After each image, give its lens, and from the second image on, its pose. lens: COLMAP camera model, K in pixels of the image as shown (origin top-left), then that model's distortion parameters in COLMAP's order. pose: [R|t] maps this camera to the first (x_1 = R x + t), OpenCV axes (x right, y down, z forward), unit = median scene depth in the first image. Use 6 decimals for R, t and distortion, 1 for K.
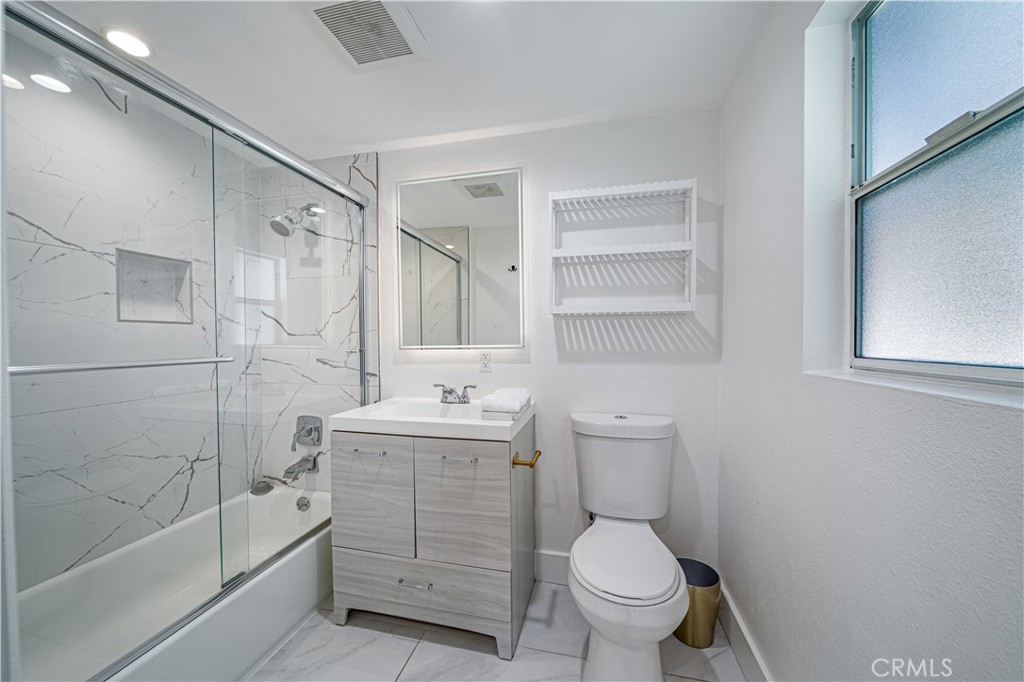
lens RADIAL K [[369.7, 0, 513.9], [0, 369.7, 342.7], [0, 0, 1]] dist [-0.008475, 0.000388]
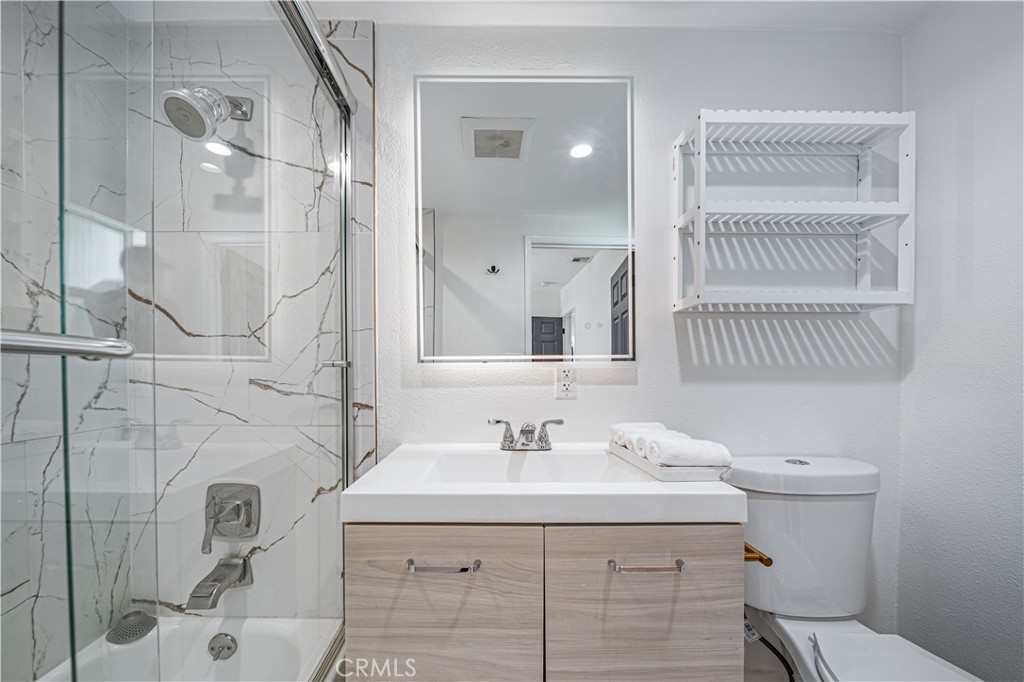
lens RADIAL K [[369.7, 0, 472.2], [0, 369.7, 379.5], [0, 0, 1]] dist [-0.008475, 0.000388]
pose [[0.971856, 0.003643, 0.235549, -0.364263], [-0.004232, 0.999989, 0.001997, 0.044229], [-0.235539, -0.002938, 0.971860, 0.411280]]
